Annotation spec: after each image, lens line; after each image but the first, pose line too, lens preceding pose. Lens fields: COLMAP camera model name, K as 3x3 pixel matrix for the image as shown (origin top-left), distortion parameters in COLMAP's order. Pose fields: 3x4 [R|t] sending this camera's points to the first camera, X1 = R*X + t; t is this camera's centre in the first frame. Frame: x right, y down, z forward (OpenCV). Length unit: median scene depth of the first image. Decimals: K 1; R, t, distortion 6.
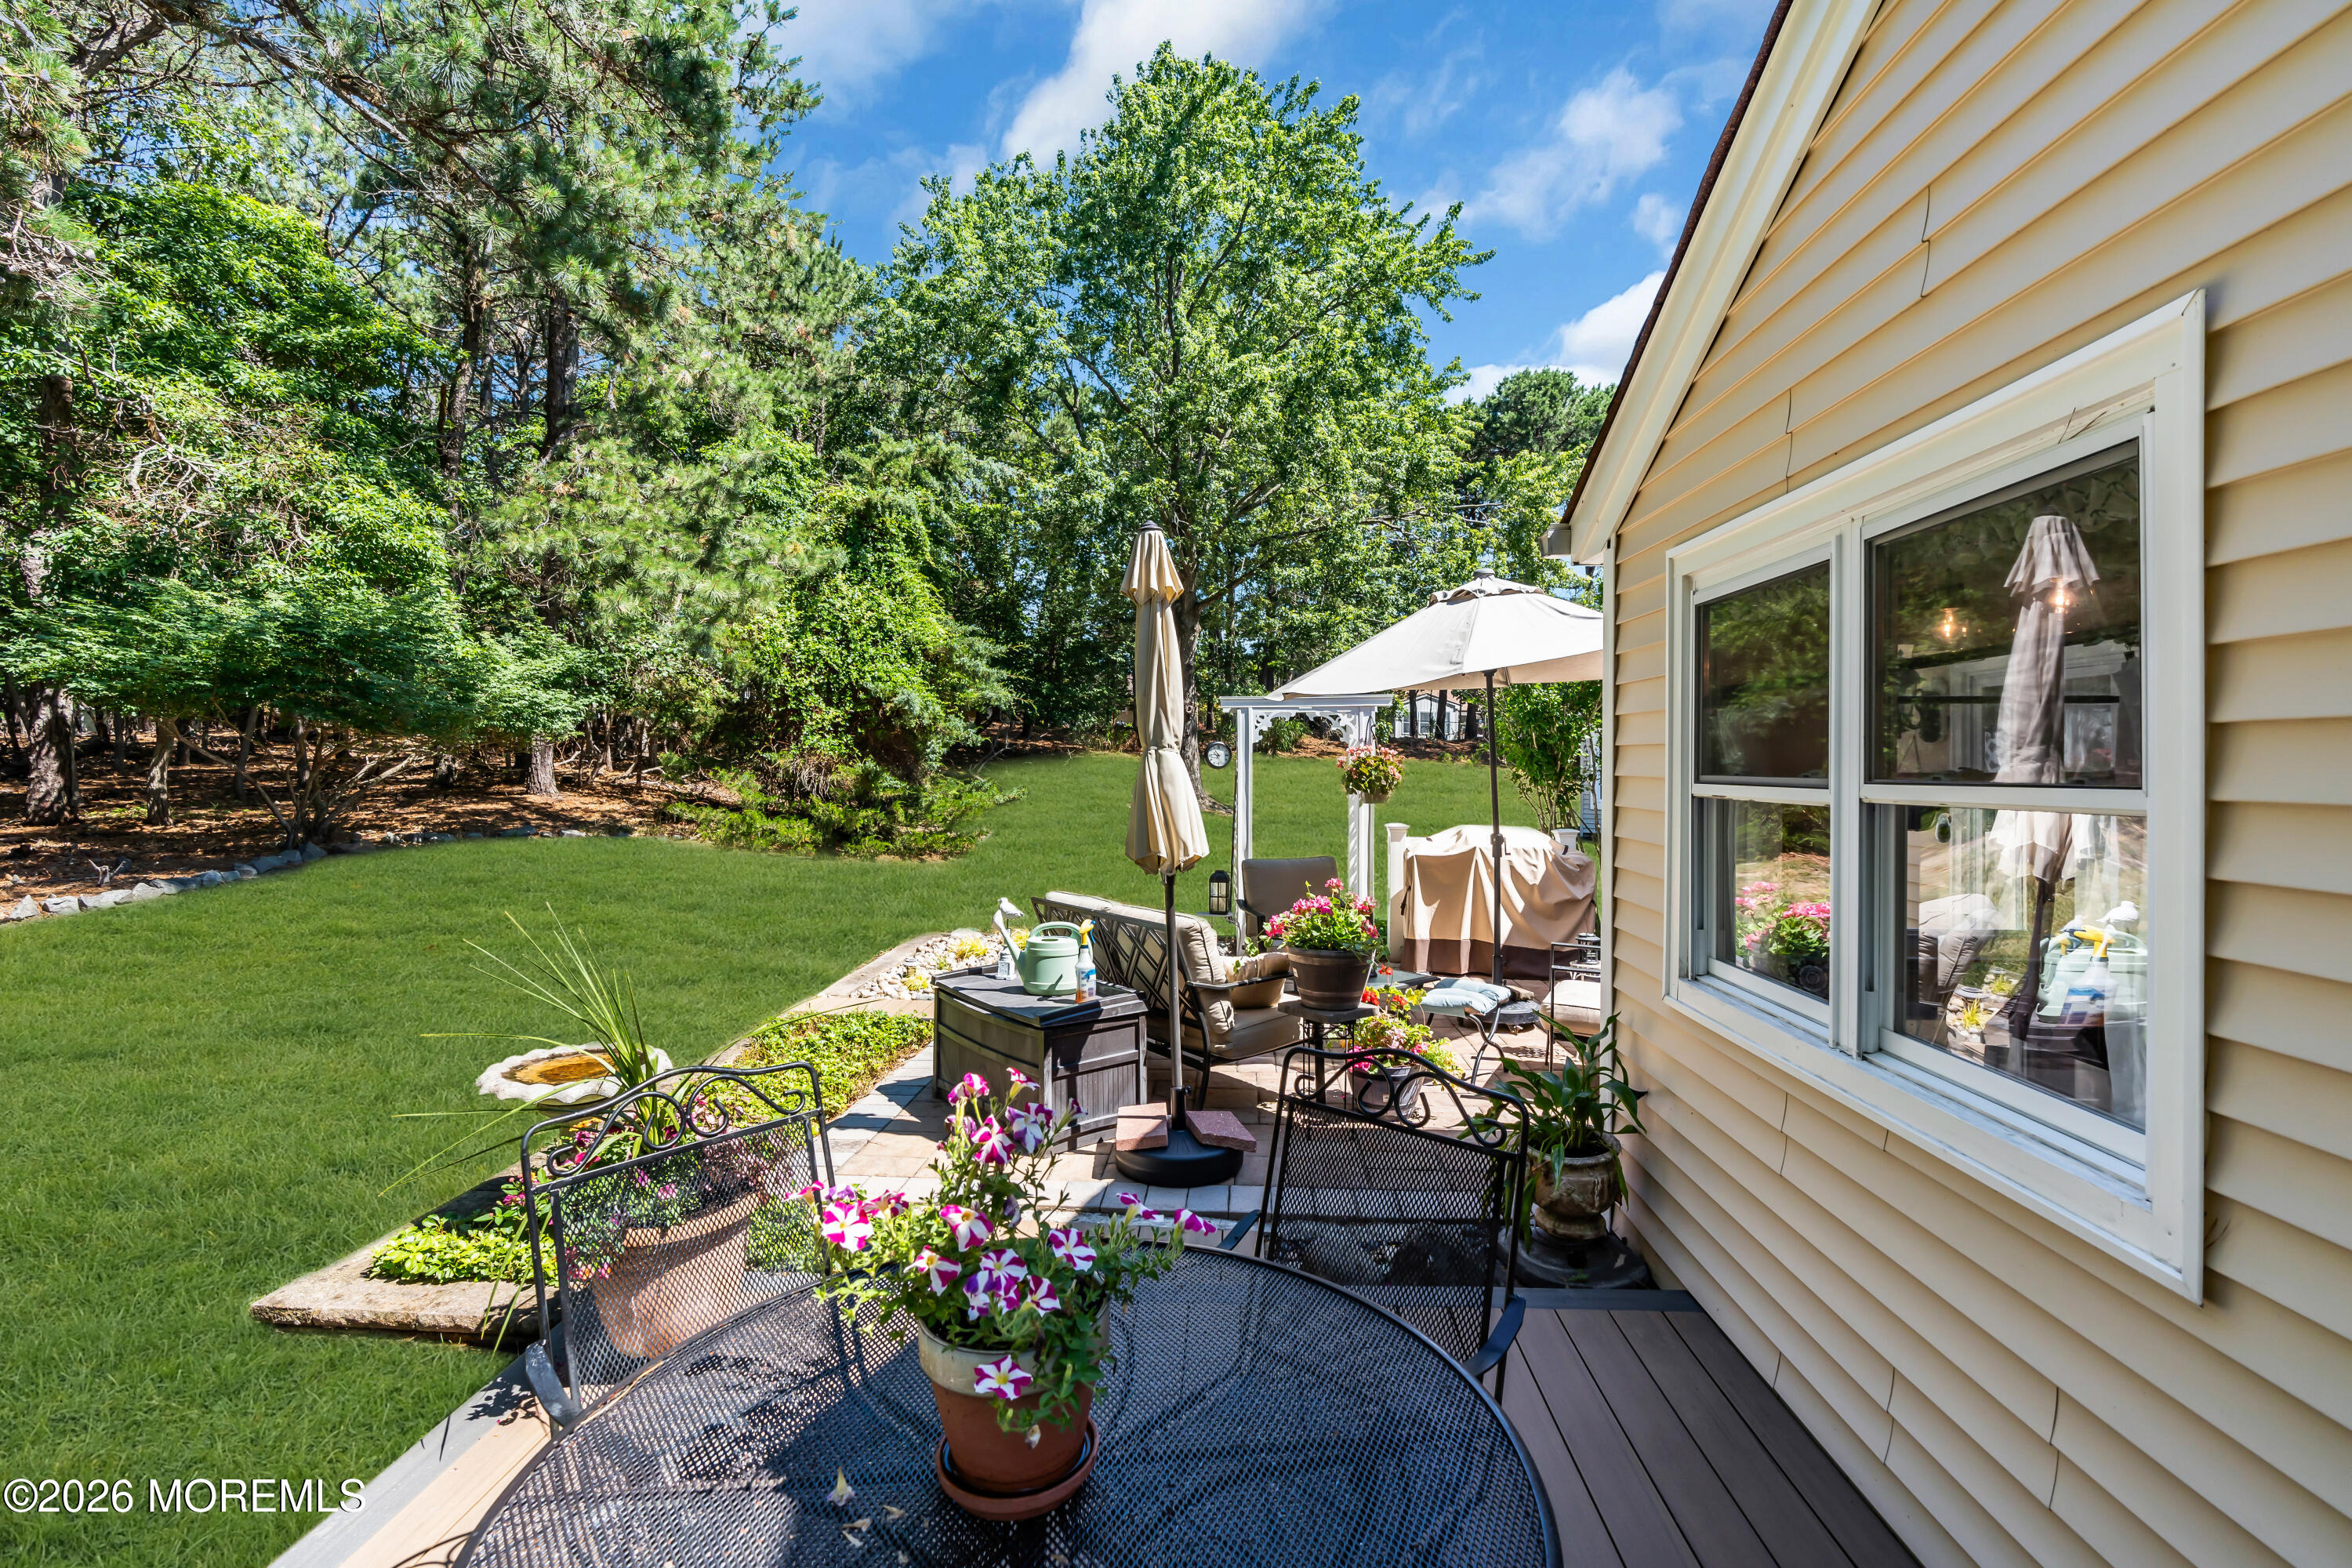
lens RADIAL K [[1059.0, 0, 1172.7], [0, 1059.0, 786.8], [0, 0, 1]] dist [-0.013015, 0.002327]
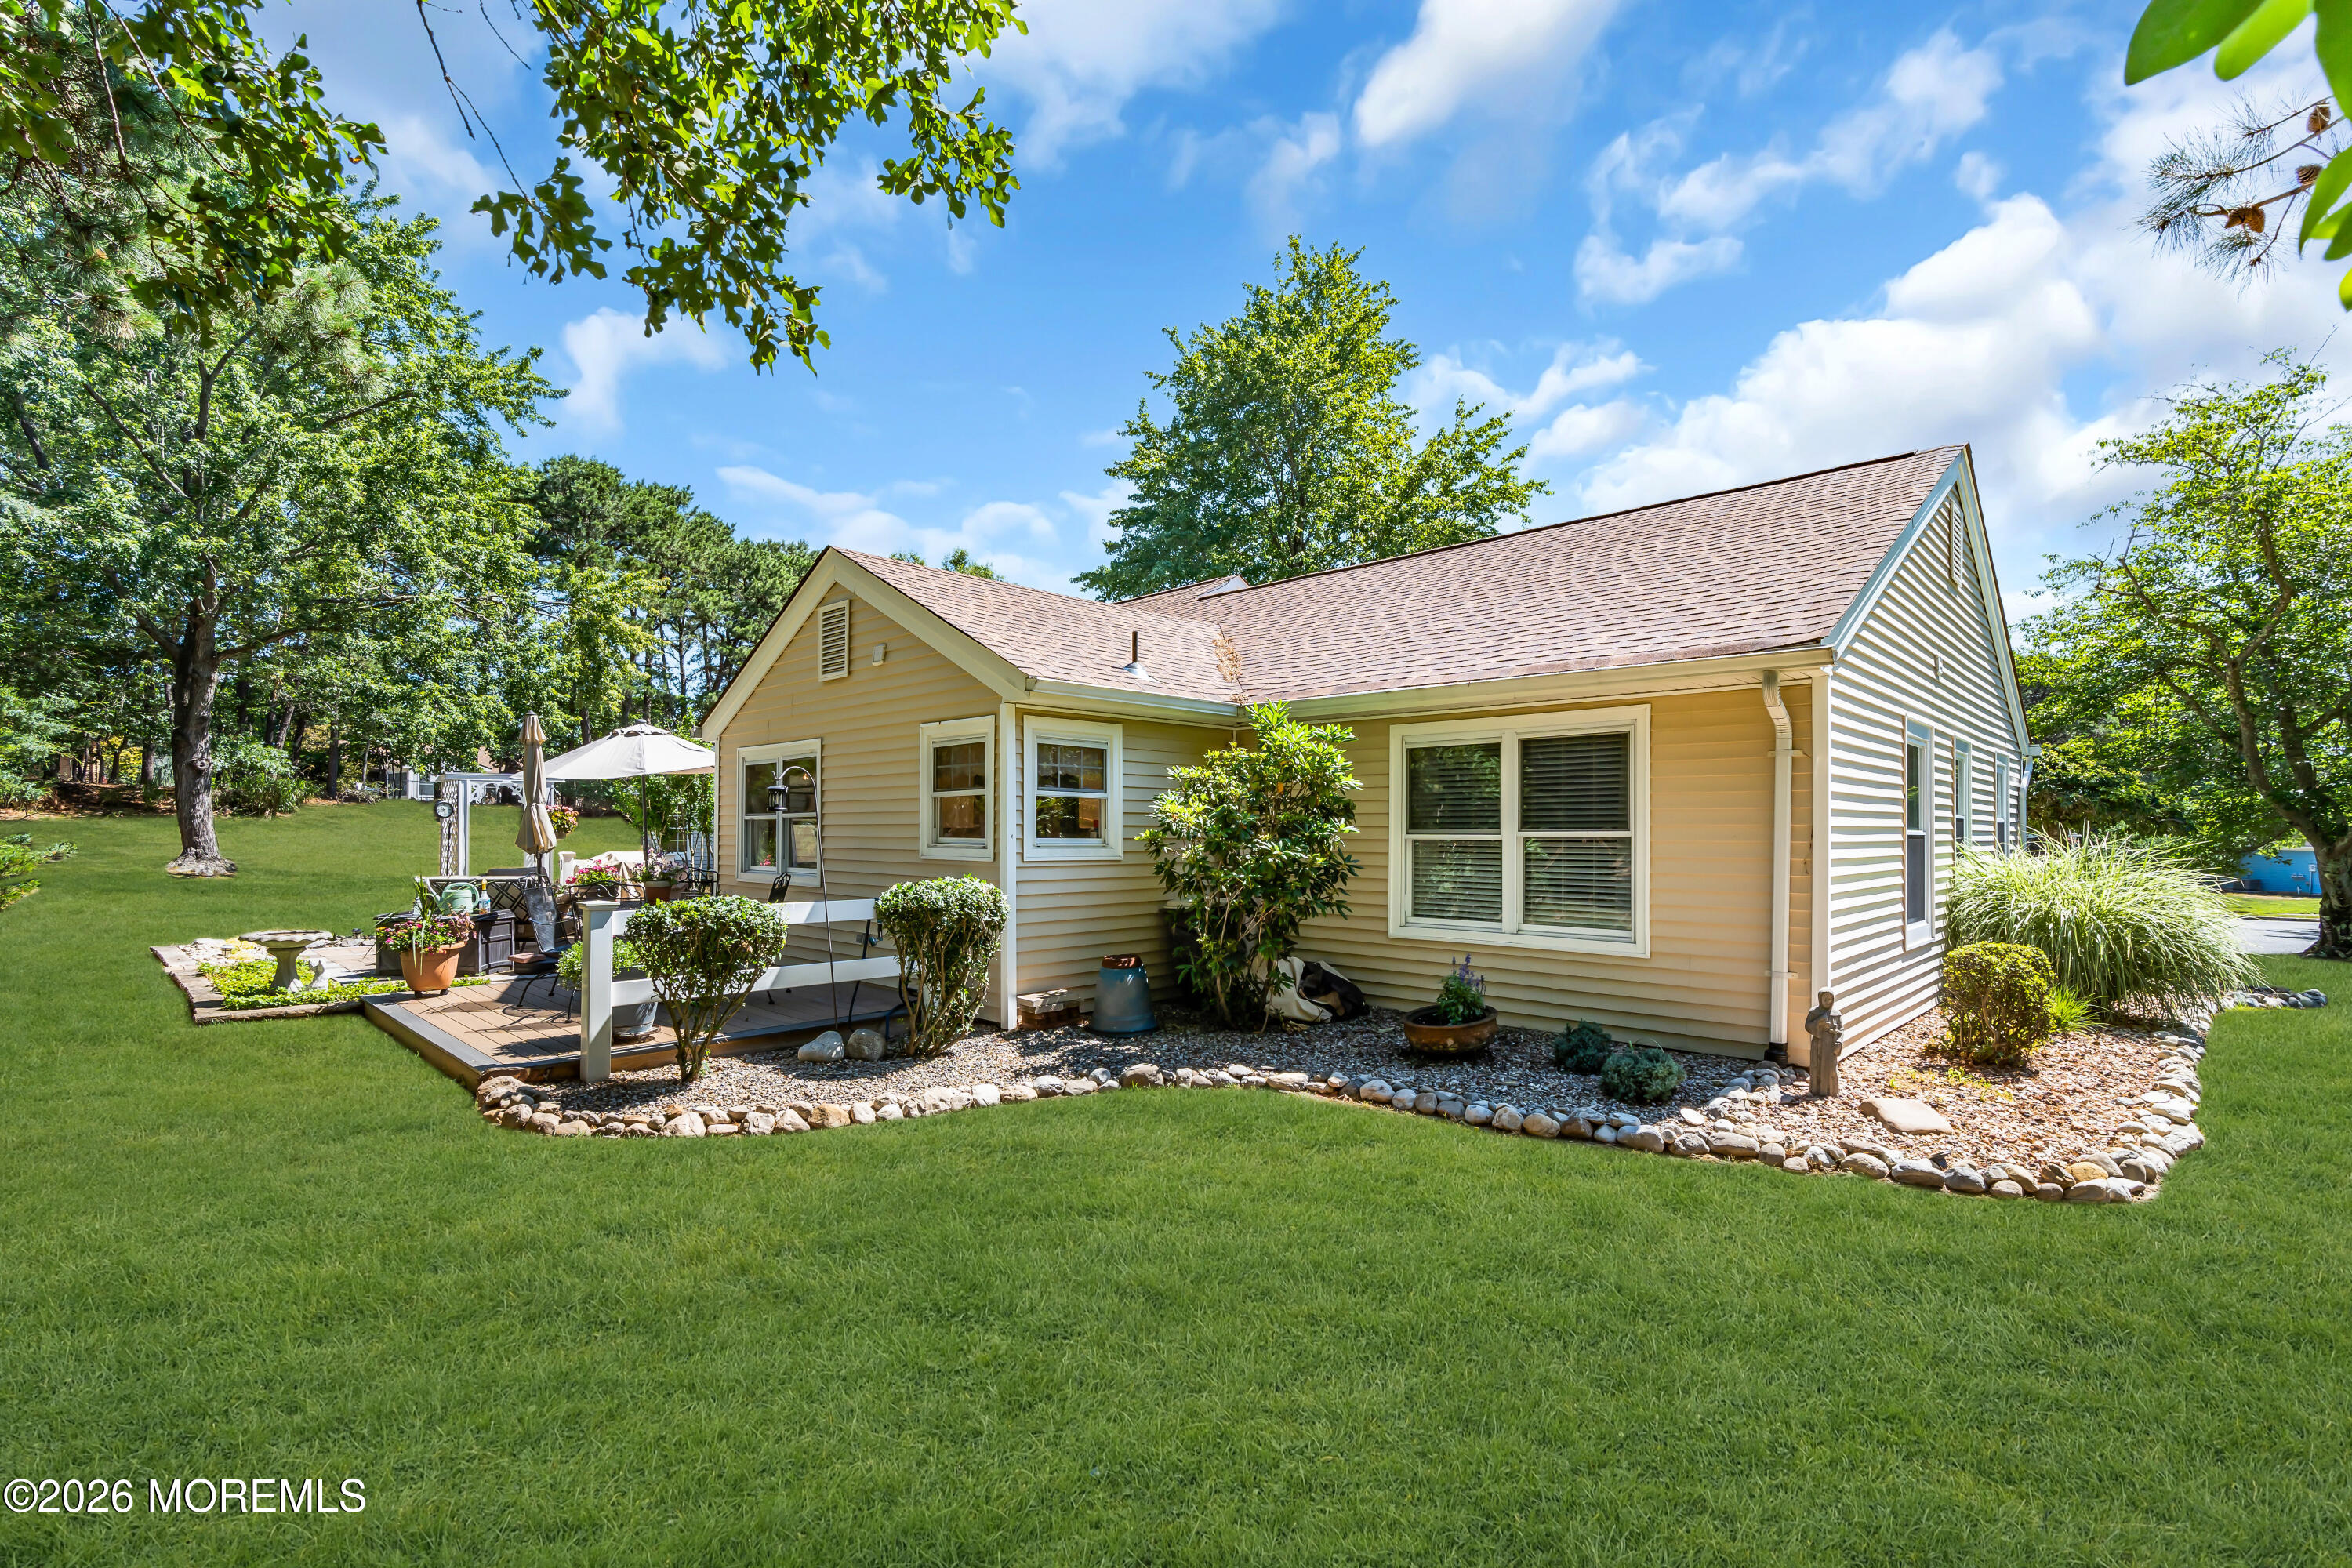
lens RADIAL K [[1059.0, 0, 1158.5], [0, 1059.0, 786.7], [0, 0, 1]] dist [-0.013015, 0.002327]
pose [[0.660231, 0.027504, 0.750558, -0.142656], [0.020550, 0.998294, -0.054658, 0.013940], [-0.750781, 0.051511, 0.658540, -0.271708]]
